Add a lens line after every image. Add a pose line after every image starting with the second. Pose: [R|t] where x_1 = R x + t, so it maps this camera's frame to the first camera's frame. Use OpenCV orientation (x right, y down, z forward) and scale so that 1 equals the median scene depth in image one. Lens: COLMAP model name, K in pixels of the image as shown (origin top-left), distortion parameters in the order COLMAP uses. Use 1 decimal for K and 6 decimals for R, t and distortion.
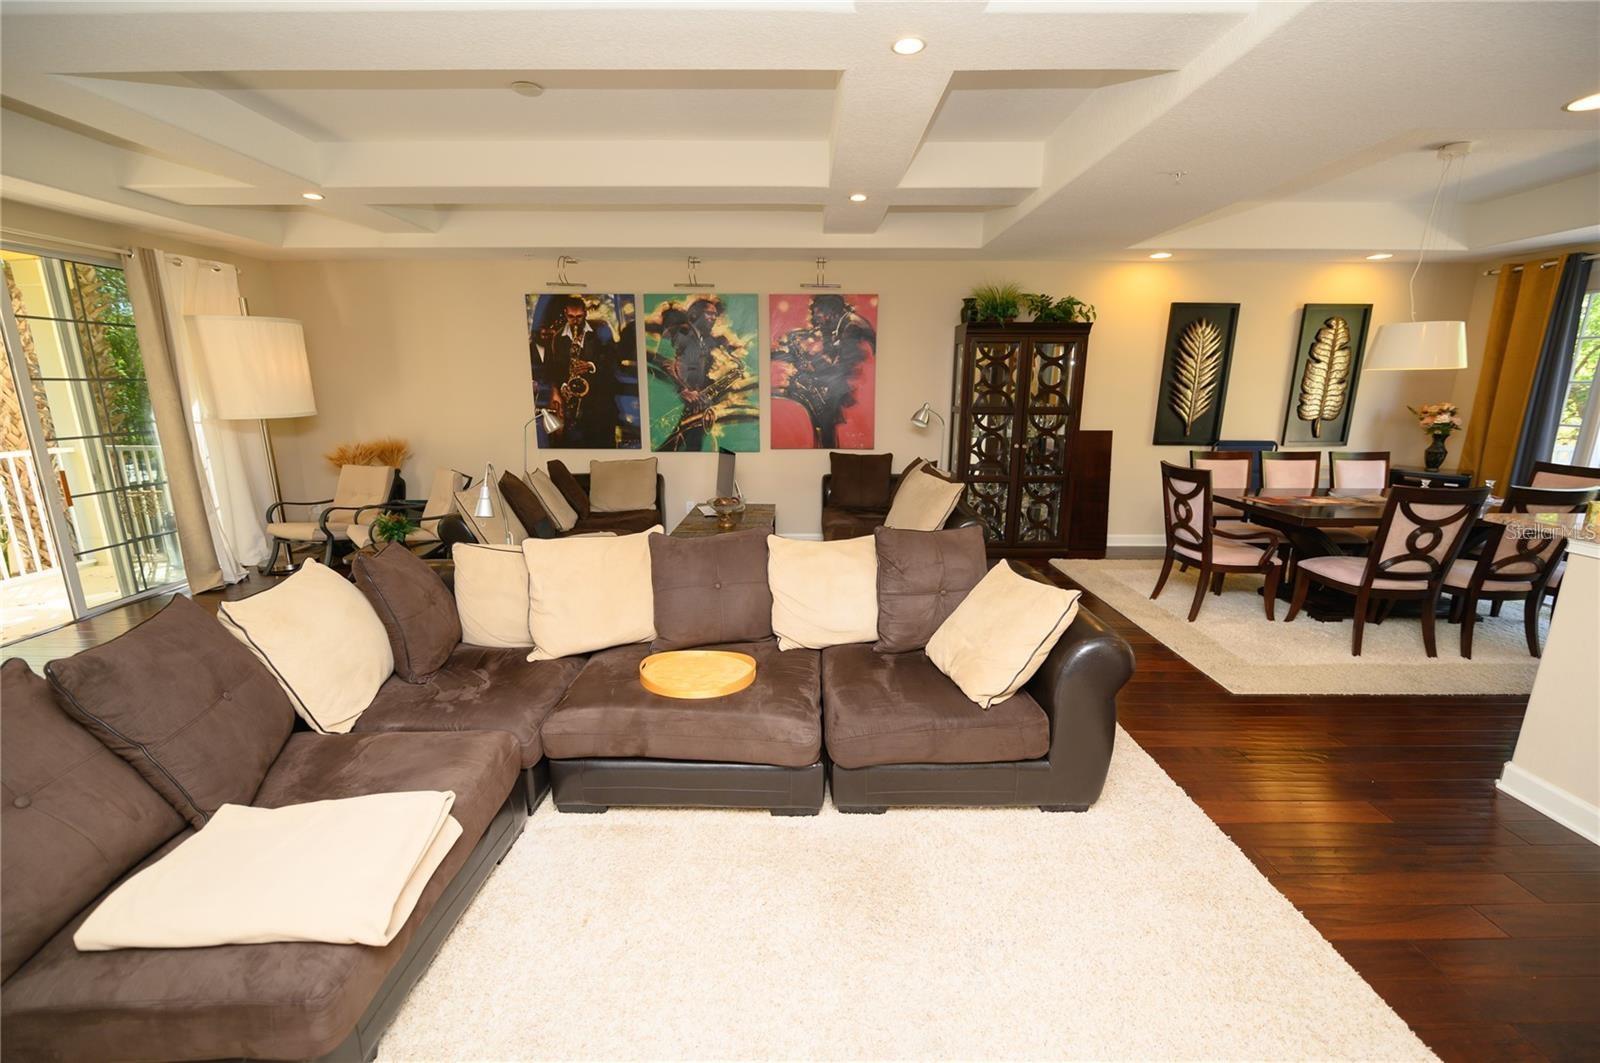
lens RADIAL K [[642.6, 0, 796.0], [0, 642.6, 530.1], [0, 0, 1]] dist [-0.010380, -0.000471]
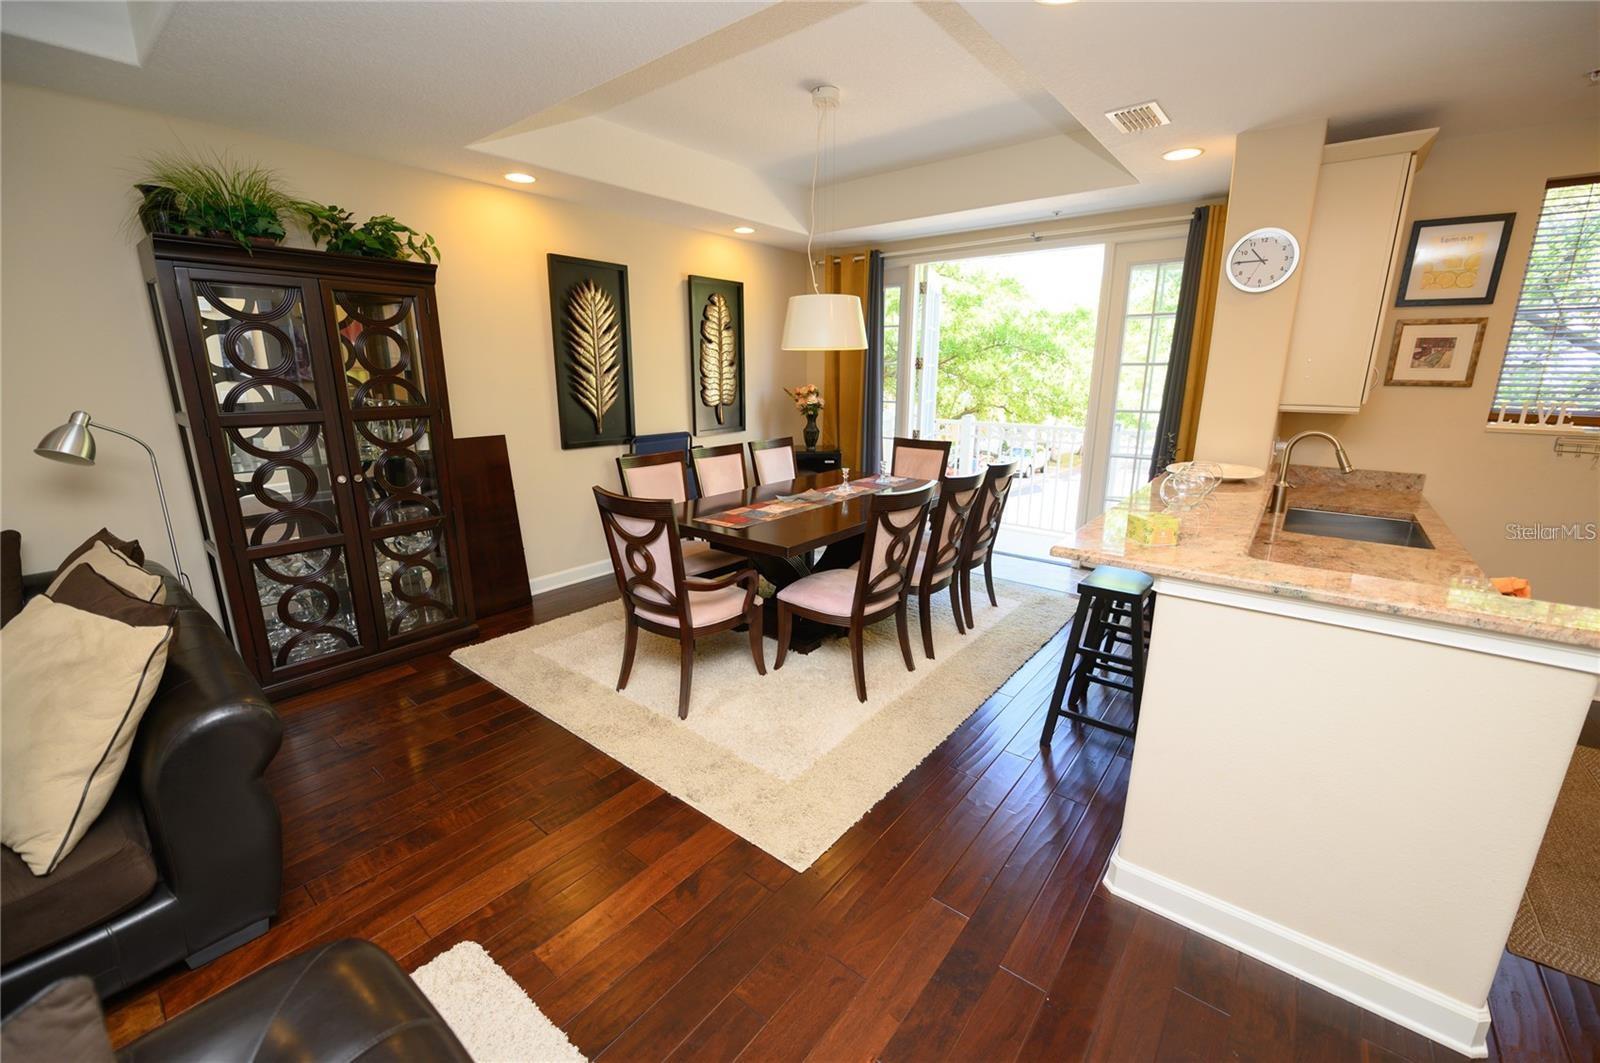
lens RADIAL K [[642.6, 0, 801.3], [0, 642.6, 532.3], [0, 0, 1]] dist [-0.010380, -0.000471]
pose [[0.627773, -0.191522, 0.754467, 0.162897], [0.170186, 0.979579, 0.107059, -0.076004], [-0.759564, 0.061191, 0.647548, 0.335451]]
